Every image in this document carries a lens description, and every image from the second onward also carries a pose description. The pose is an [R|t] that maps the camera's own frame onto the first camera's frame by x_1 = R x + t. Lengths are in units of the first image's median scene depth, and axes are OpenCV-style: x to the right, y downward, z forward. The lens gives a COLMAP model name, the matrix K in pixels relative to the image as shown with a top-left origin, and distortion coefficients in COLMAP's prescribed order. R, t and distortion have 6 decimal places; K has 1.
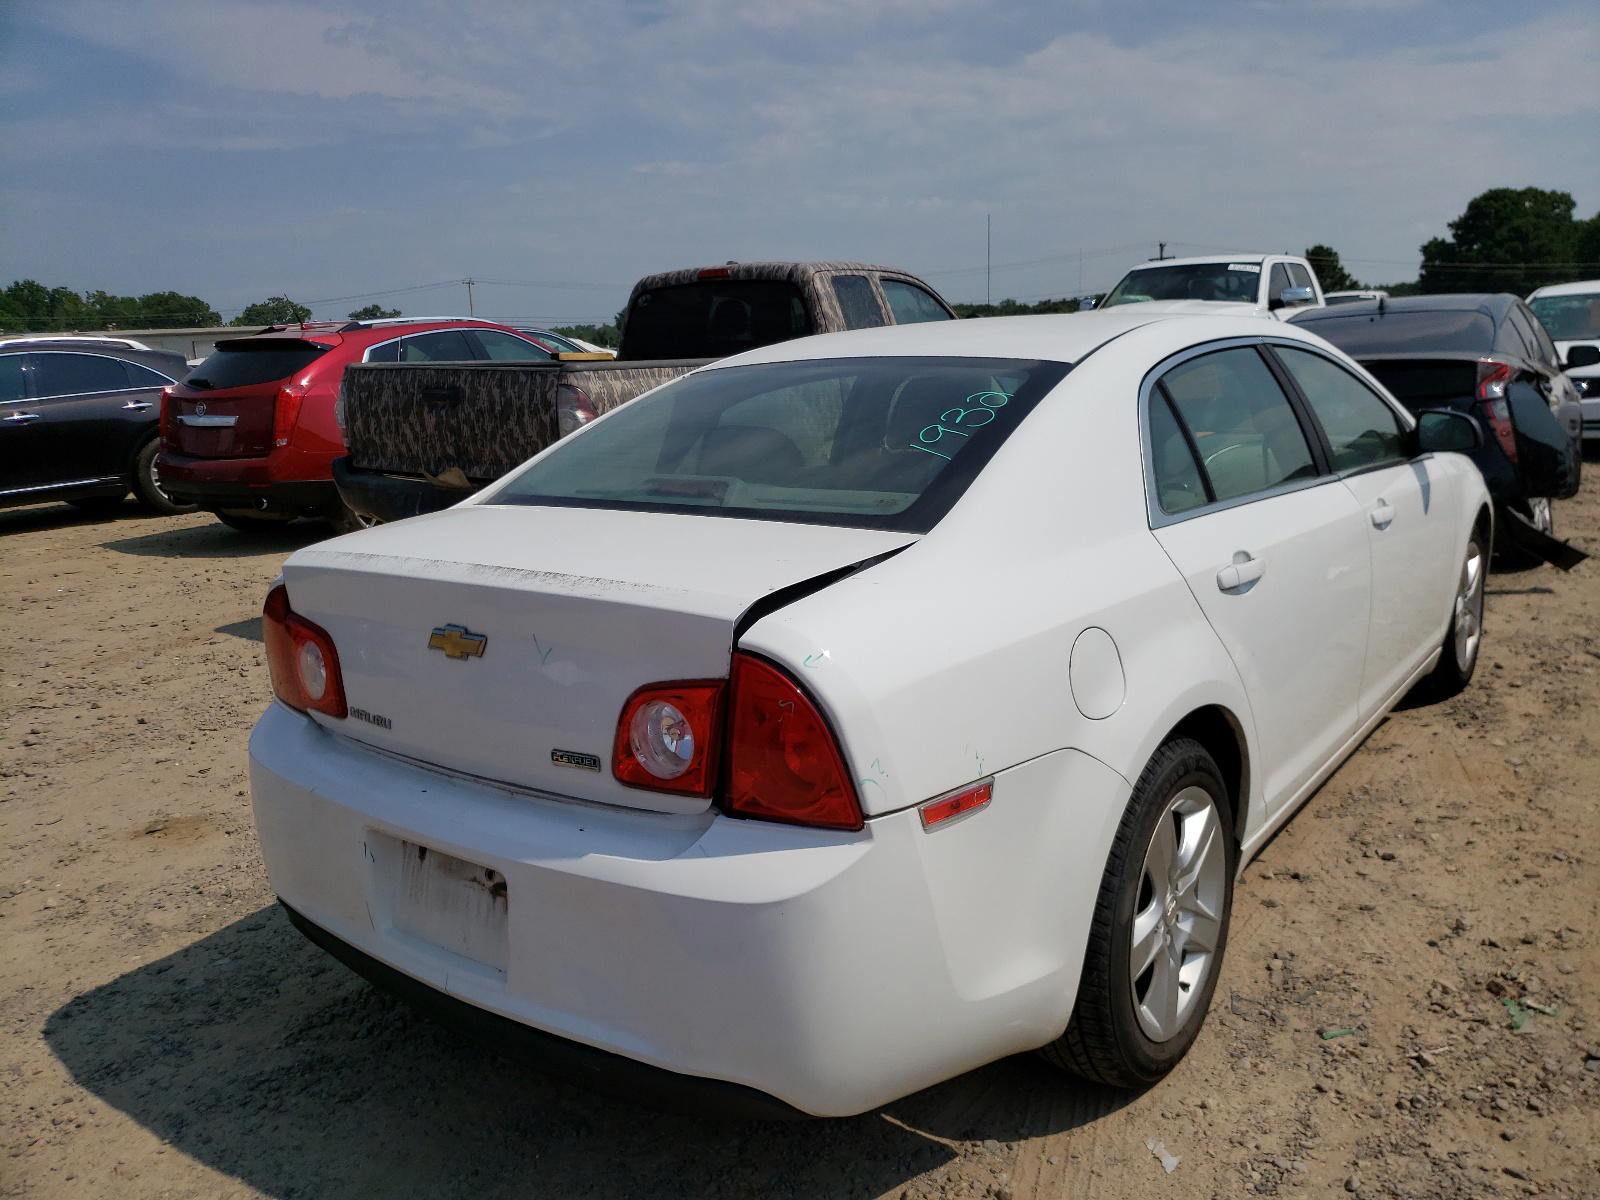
lens RADIAL K [[1206.3, 0, 800.0], [0, 1206.3, 600.0], [0, 0, 1]] dist [0.036747, -0.003439]
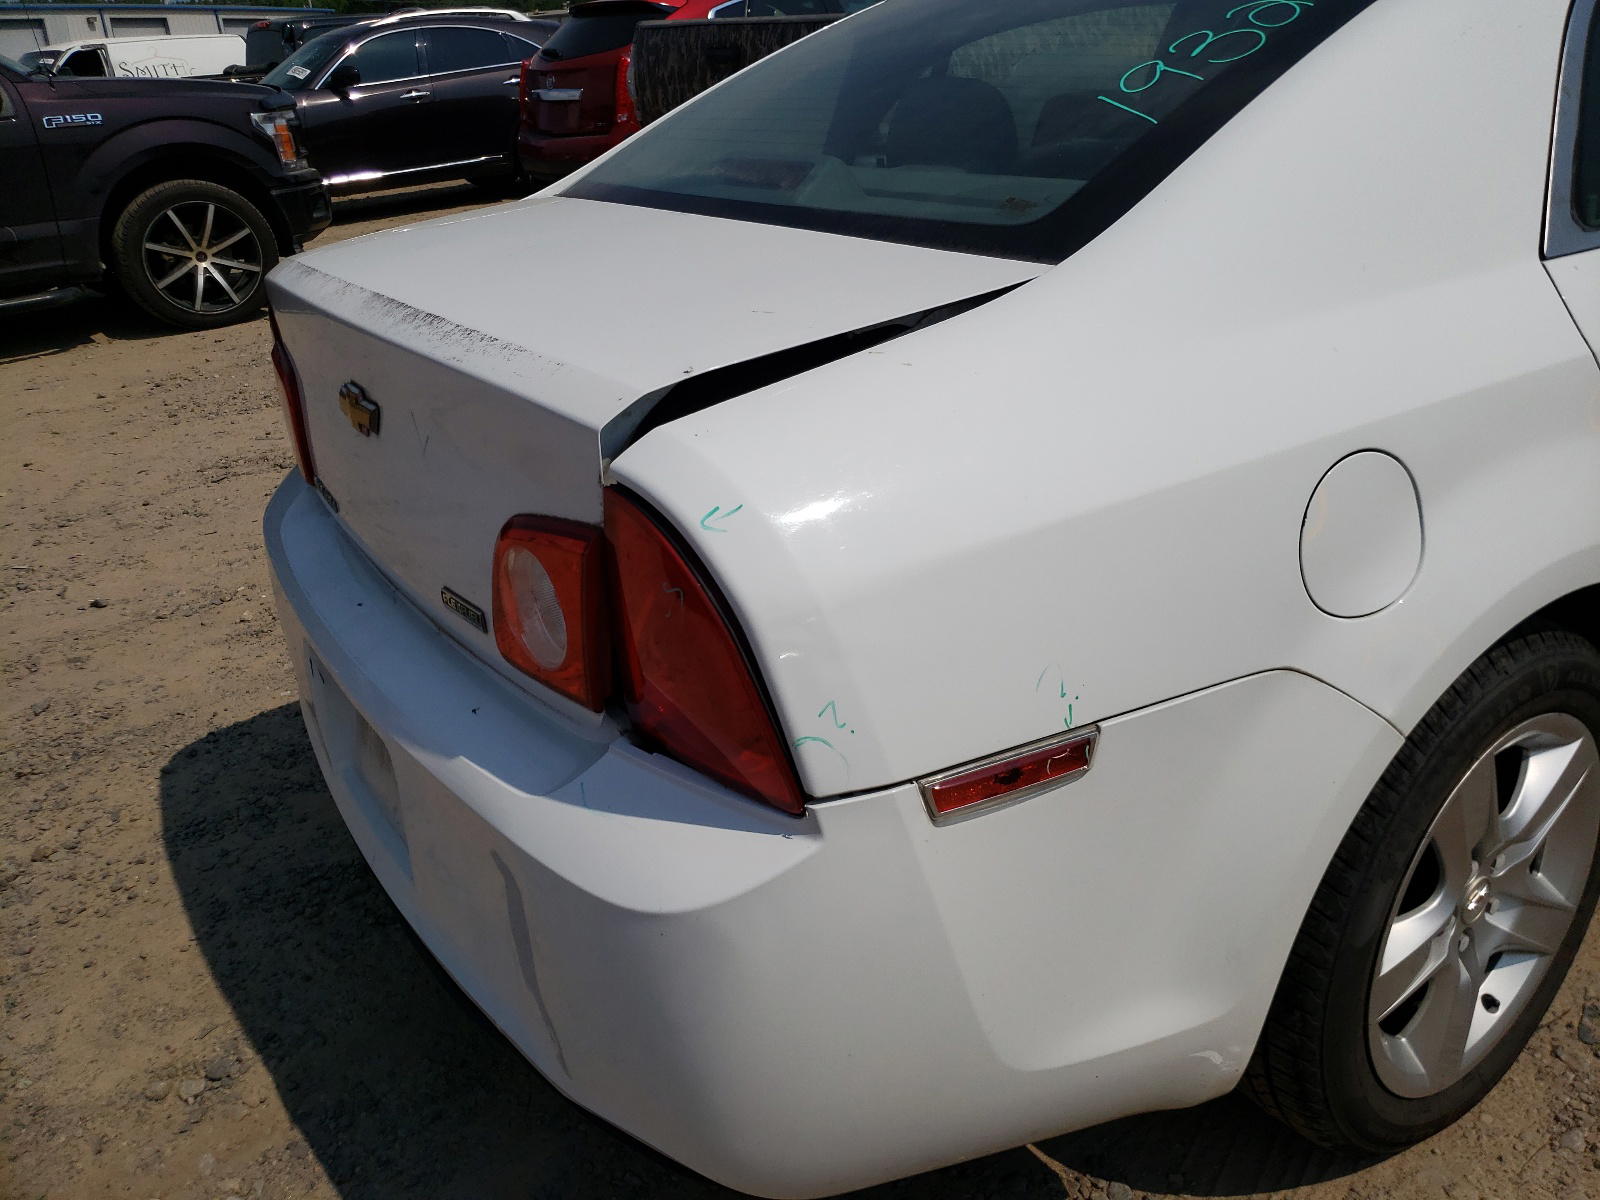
lens RADIAL K [[1279.5, 0, 801.5], [0, 1279.5, 567.3], [0, 0, 1]] dist [-0.005916, 0.043906]
pose [[0.957287, 0.093169, -0.273717, 0.141256], [-0.034424, 0.976654, 0.212044, -0.033840], [0.287083, -0.193565, 0.938145, 0.326902]]
